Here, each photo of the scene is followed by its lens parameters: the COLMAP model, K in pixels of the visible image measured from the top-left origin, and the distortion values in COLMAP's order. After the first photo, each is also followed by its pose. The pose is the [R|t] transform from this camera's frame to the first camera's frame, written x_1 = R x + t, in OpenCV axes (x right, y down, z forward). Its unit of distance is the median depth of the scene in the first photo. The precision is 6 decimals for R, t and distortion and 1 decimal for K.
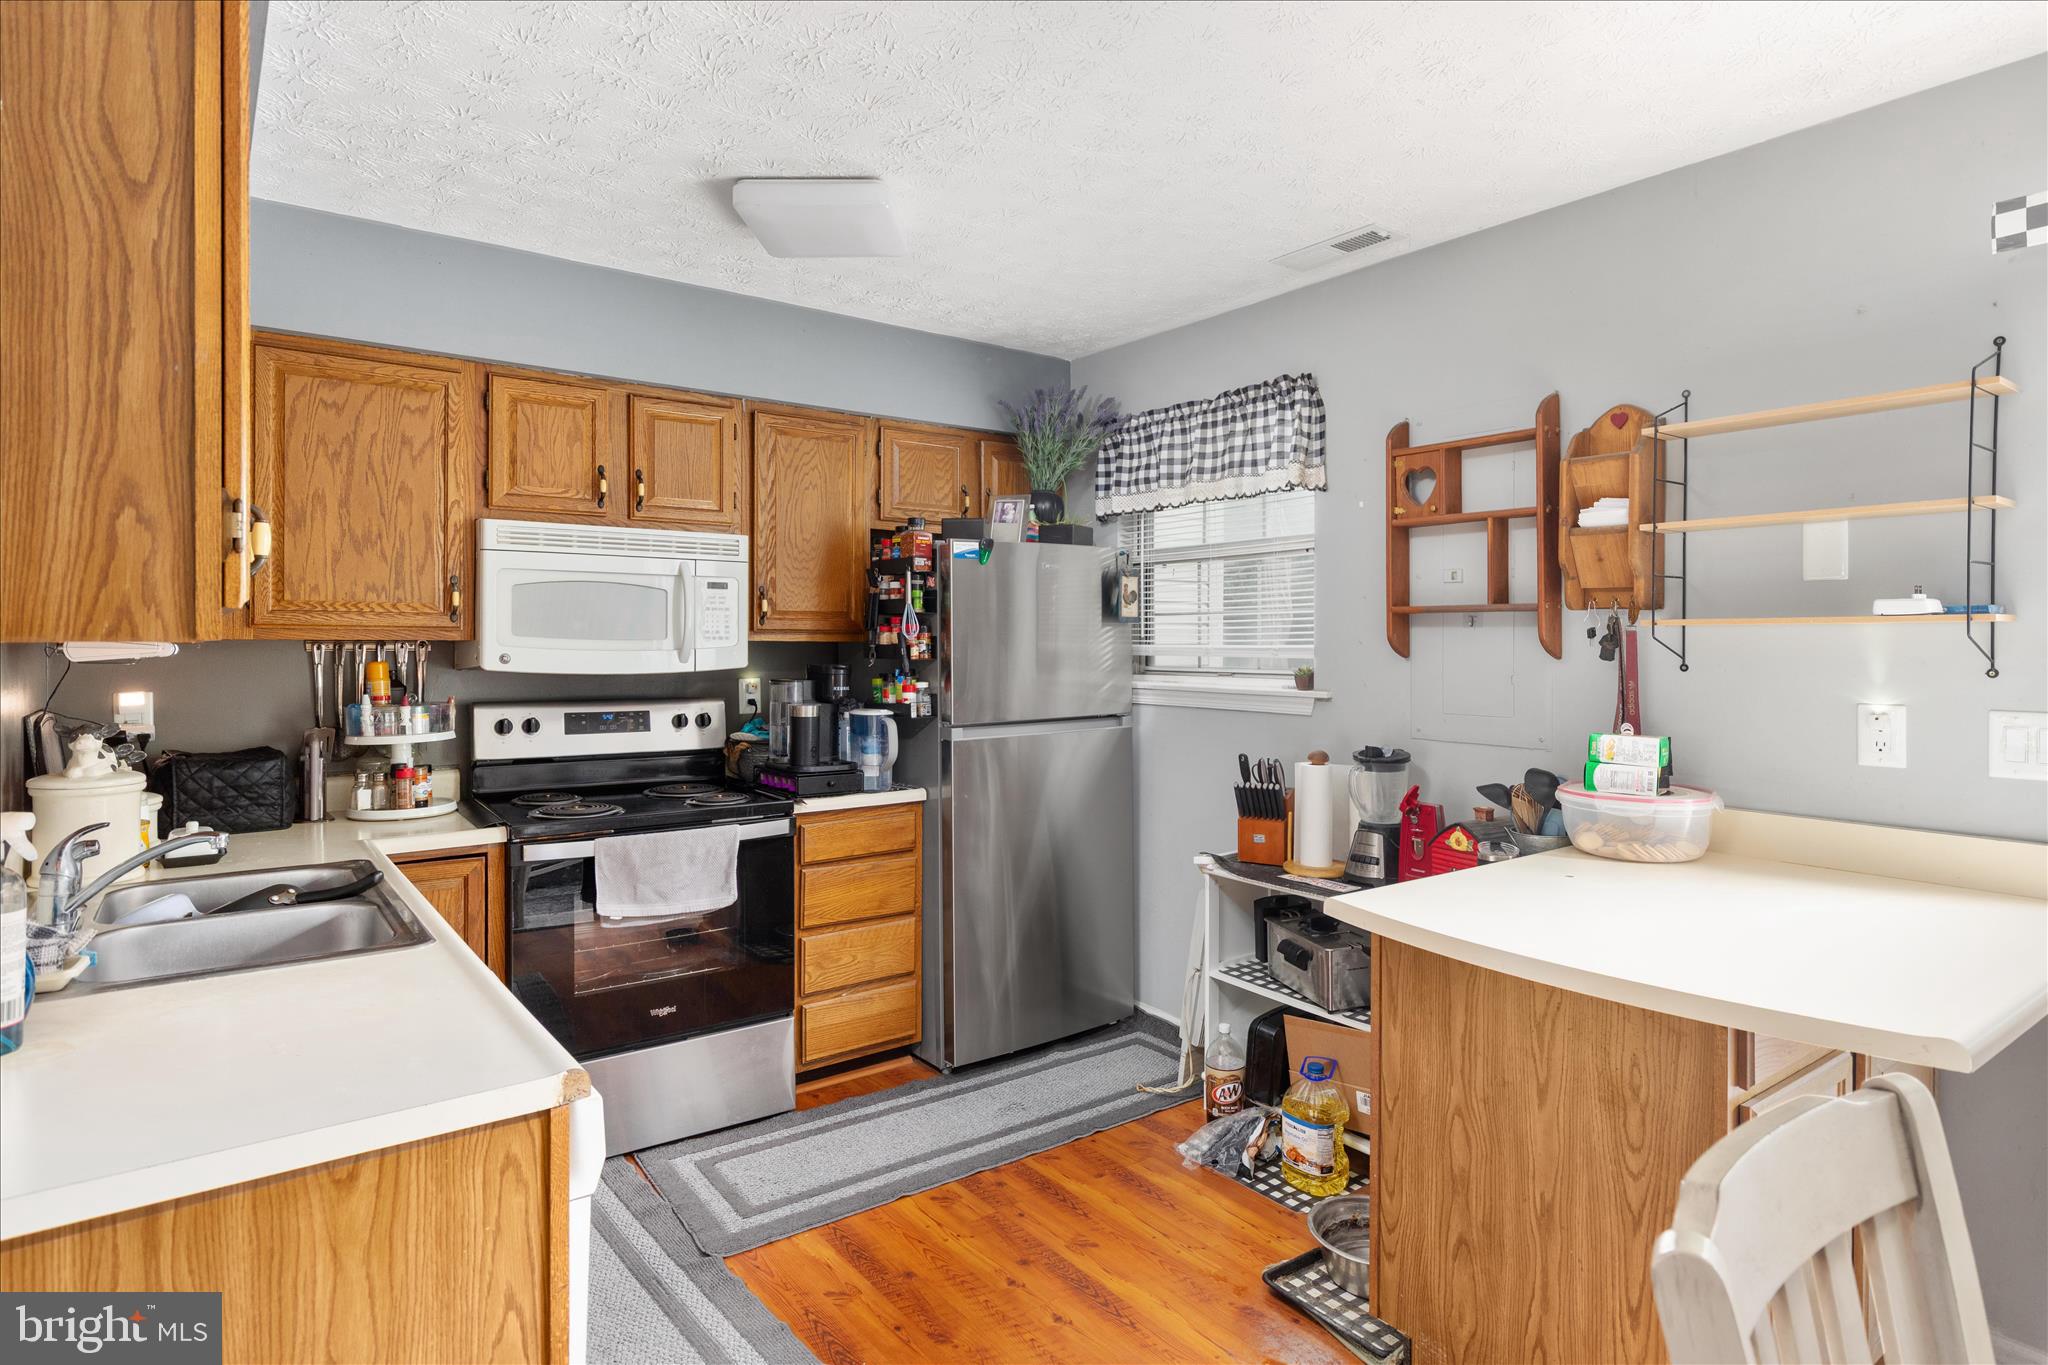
lens RADIAL K [[1110.8, 0, 1024.0], [0, 1110.8, 642.2], [0, 0, 1]] dist [0.000360, 0.000002]
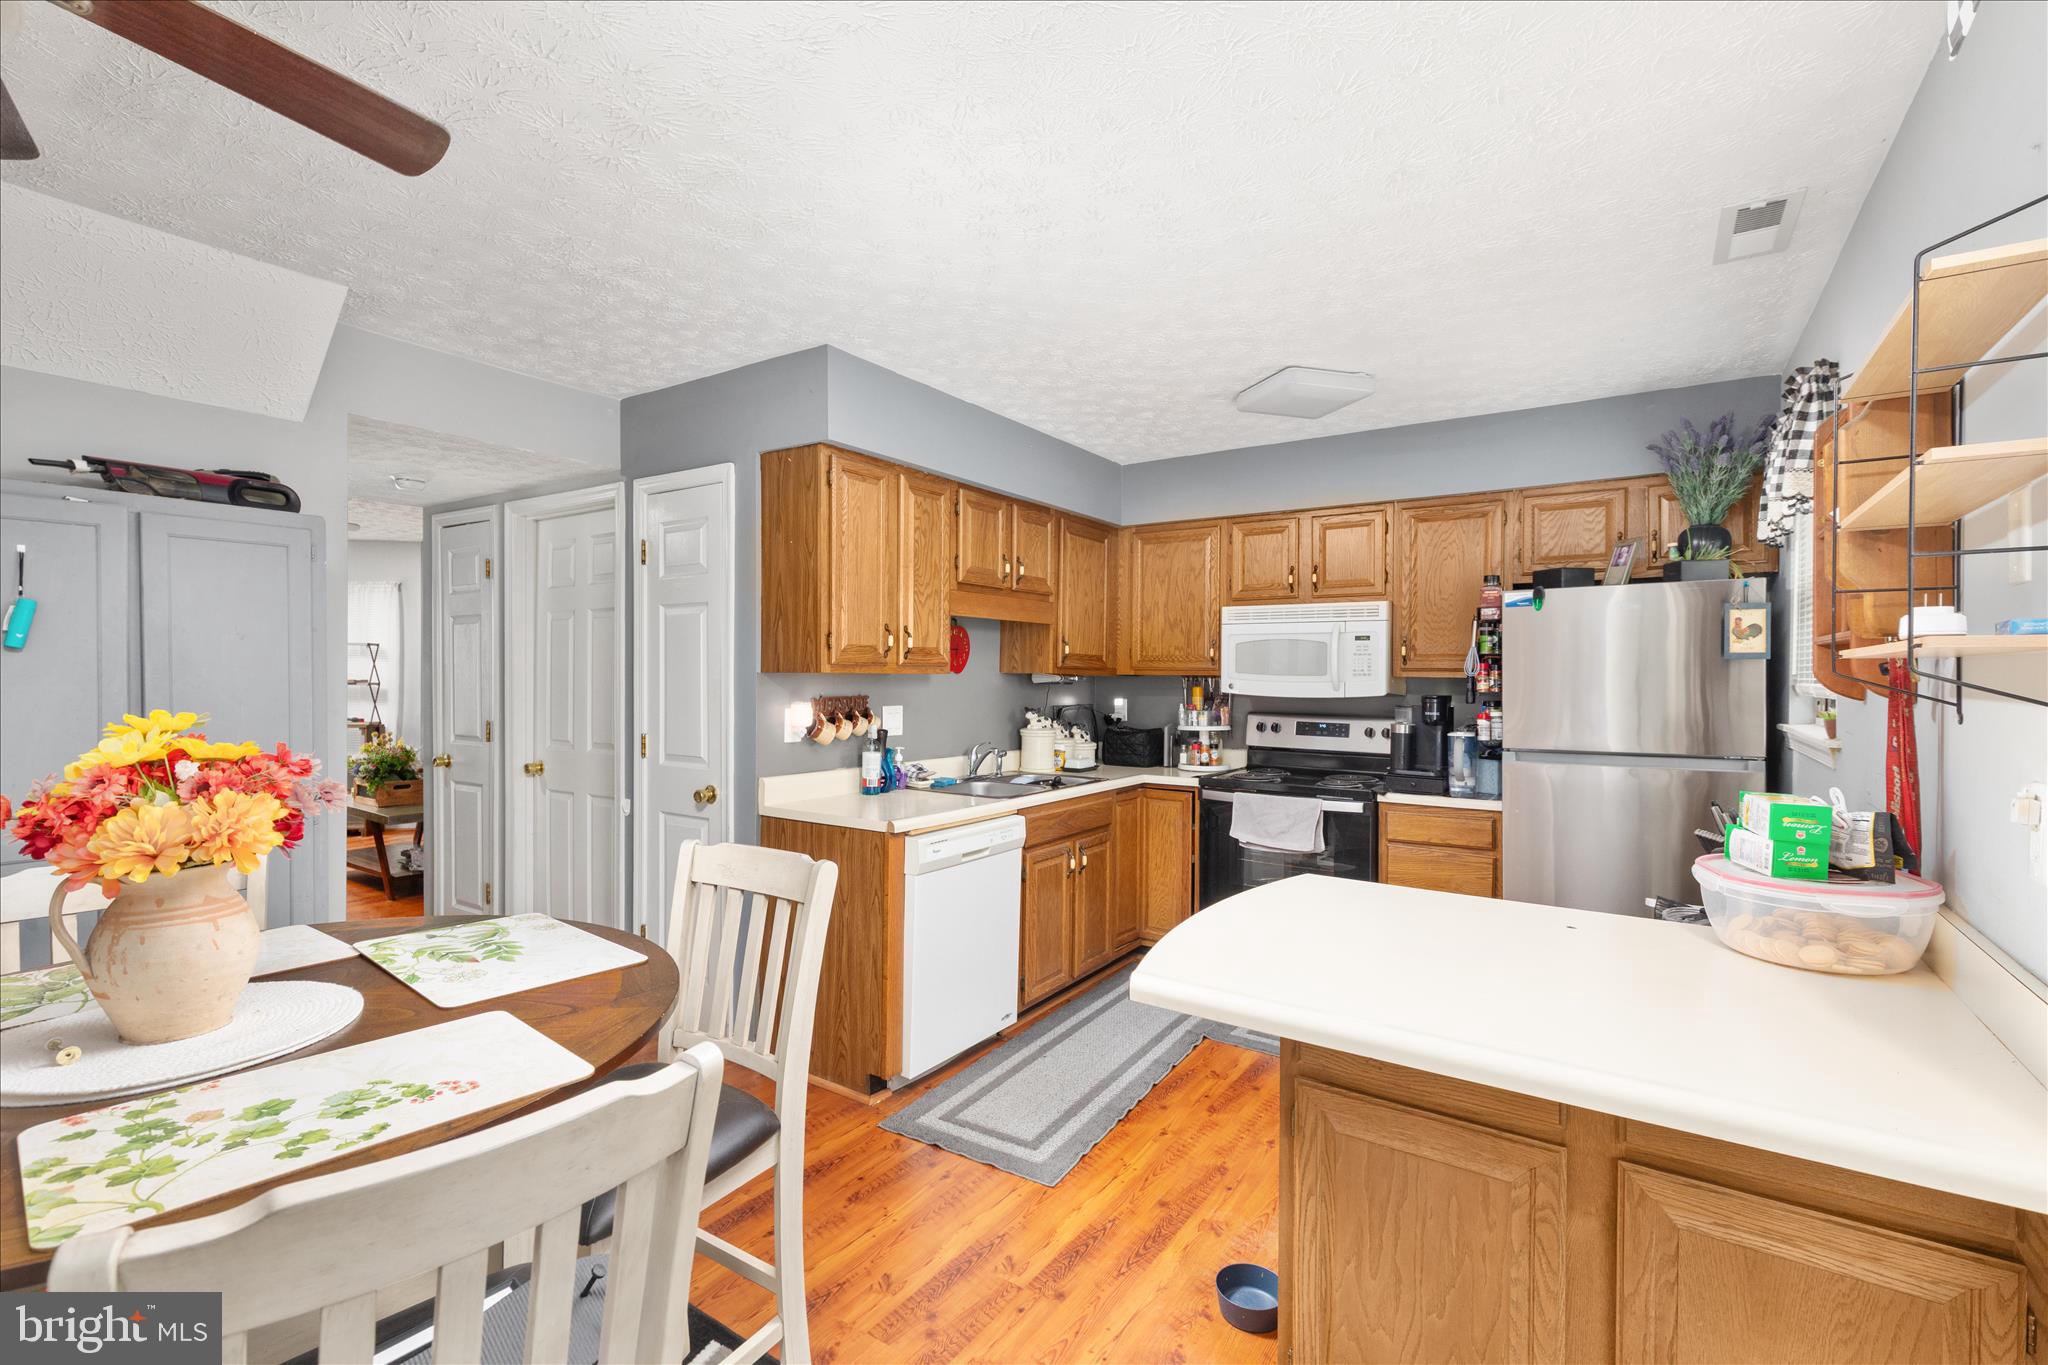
lens RADIAL K [[919.5, 0, 1024.0], [0, 919.5, 682.5], [0, 0, 1]] dist [0.000588, -0.000039]
pose [[0.321371, 0.009107, -0.946910, 0.736684], [-0.008106, 0.999944, 0.006867, 0.001868], [0.946919, 0.005469, 0.321427, 0.212225]]
